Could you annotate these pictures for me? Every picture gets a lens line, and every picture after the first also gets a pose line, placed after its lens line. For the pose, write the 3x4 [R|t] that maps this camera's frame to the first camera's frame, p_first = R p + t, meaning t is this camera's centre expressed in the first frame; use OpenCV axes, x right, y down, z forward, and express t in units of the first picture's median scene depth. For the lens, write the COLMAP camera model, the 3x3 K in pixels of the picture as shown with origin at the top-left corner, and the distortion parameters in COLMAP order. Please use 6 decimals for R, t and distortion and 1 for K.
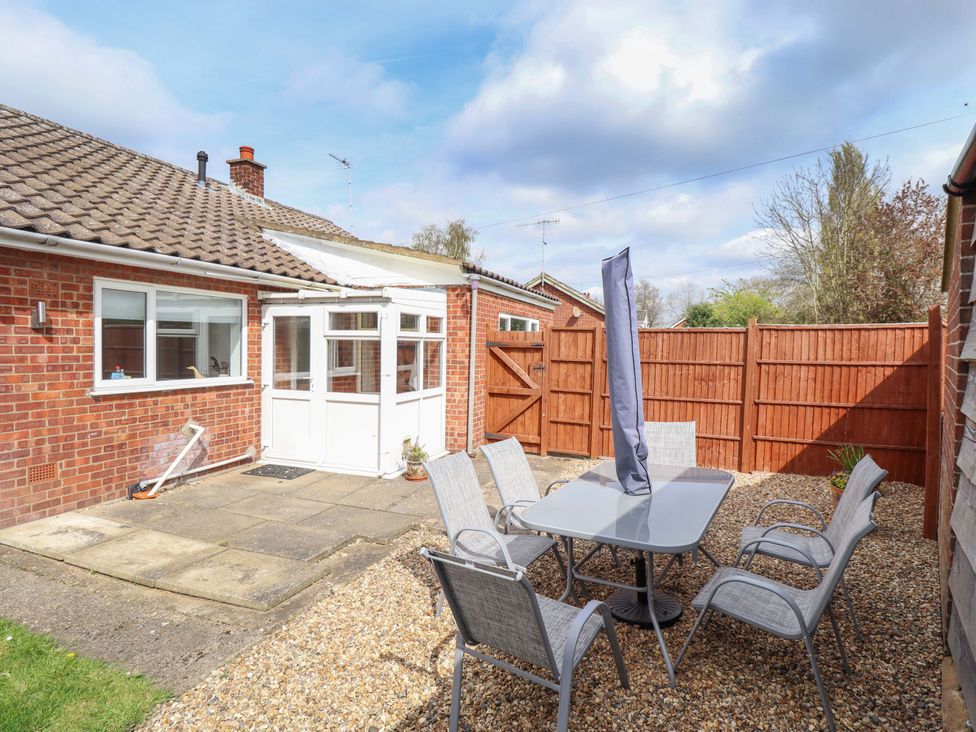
lens RADIAL K [[522.2, 0, 498.5], [0, 522.2, 358.6], [0, 0, 1]] dist [0.003300, -0.015103]
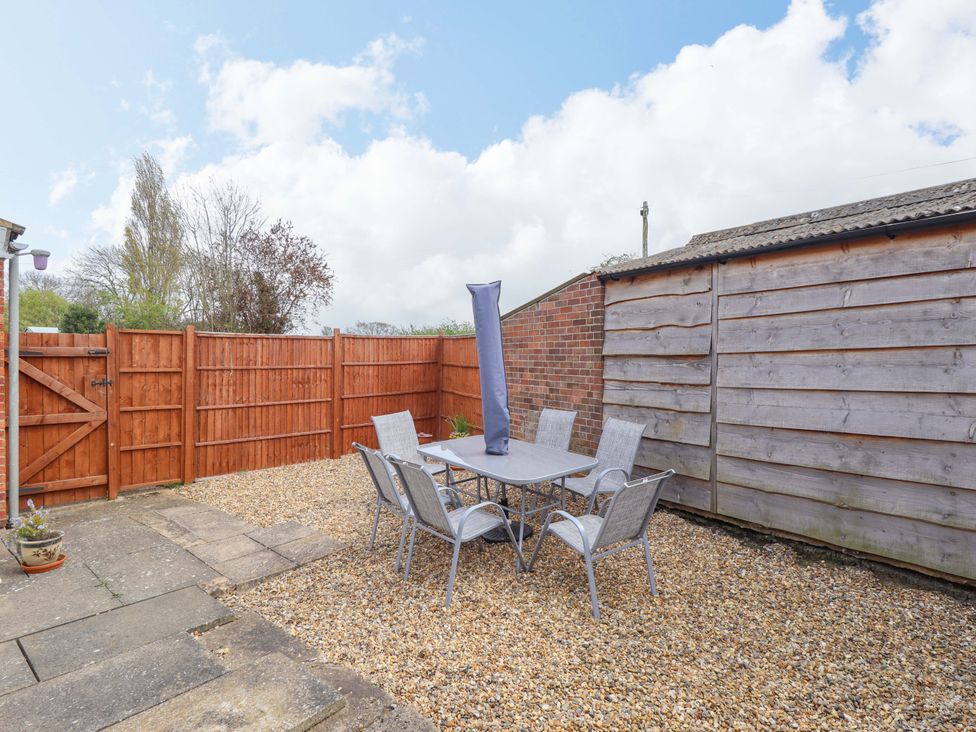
lens RADIAL K [[522.2, 0, 498.5], [0, 522.2, 358.6], [0, 0, 1]] dist [0.003300, -0.015103]
pose [[0.316685, -0.018870, 0.948343, -0.465389], [0.031727, 0.999453, 0.009292, -0.006324], [-0.948000, 0.027145, 0.317111, 0.232851]]
